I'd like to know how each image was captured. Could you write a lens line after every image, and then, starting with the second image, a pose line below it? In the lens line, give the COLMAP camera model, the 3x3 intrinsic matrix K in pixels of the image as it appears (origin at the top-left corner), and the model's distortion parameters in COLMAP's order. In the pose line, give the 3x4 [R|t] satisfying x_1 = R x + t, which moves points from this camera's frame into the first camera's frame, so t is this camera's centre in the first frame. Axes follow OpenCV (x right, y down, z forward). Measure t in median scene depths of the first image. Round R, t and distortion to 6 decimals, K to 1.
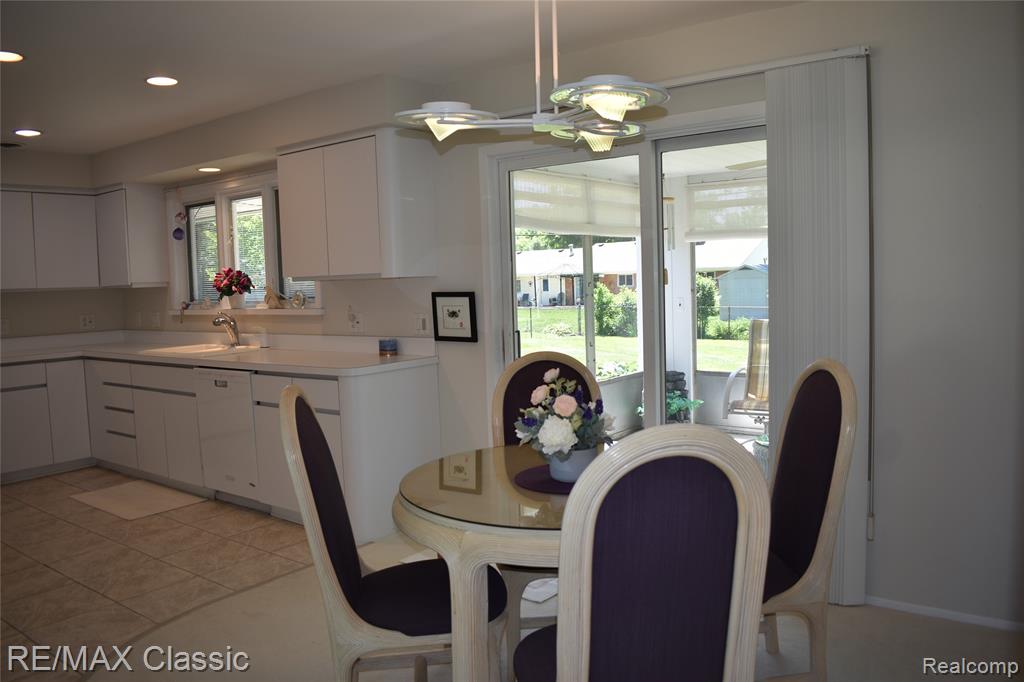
lens RADIAL K [[797.8, 0, 512.0], [0, 797.8, 341.0], [0, 0, 1]] dist [-0.095683, 0.011745]
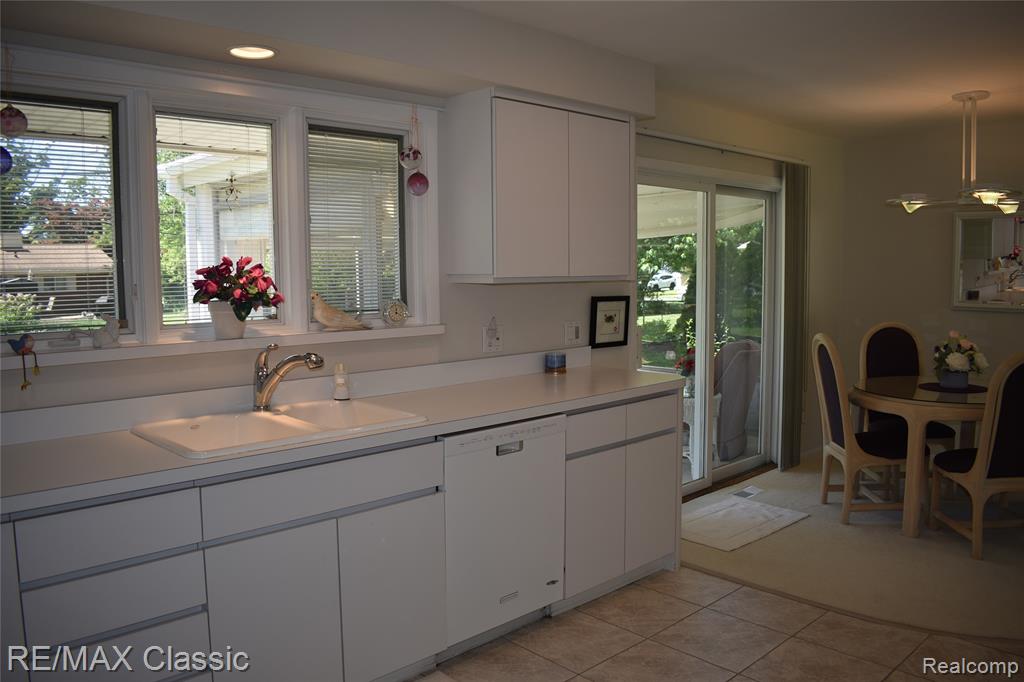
lens RADIAL K [[797.8, 0, 512.0], [0, 797.8, 341.0], [0, 0, 1]] dist [-0.095683, 0.011745]
pose [[0.153325, -0.058206, 0.986460, -0.866482], [0.082923, 0.995501, 0.045851, -0.050522], [-0.984690, 0.074770, 0.157462, 0.794219]]
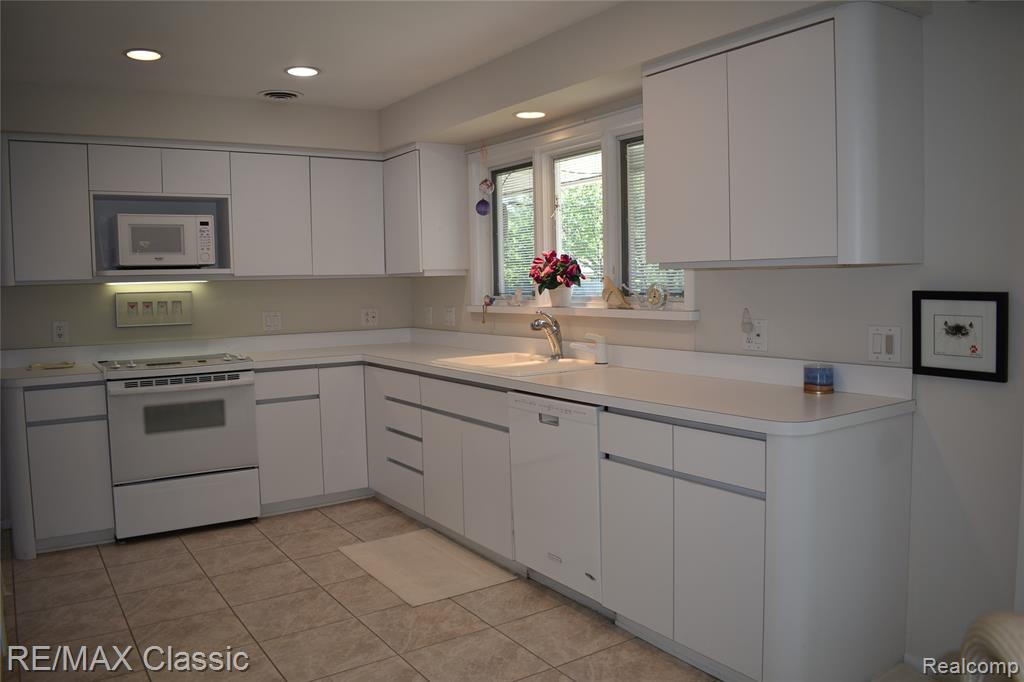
lens RADIAL K [[797.8, 0, 512.0], [0, 797.8, 341.0], [0, 0, 1]] dist [-0.095683, 0.011745]
pose [[0.945842, 0.036136, -0.322609, -0.161343], [-0.033873, 0.999346, 0.012628, -0.018297], [0.322854, -0.001016, 0.946448, 0.305618]]
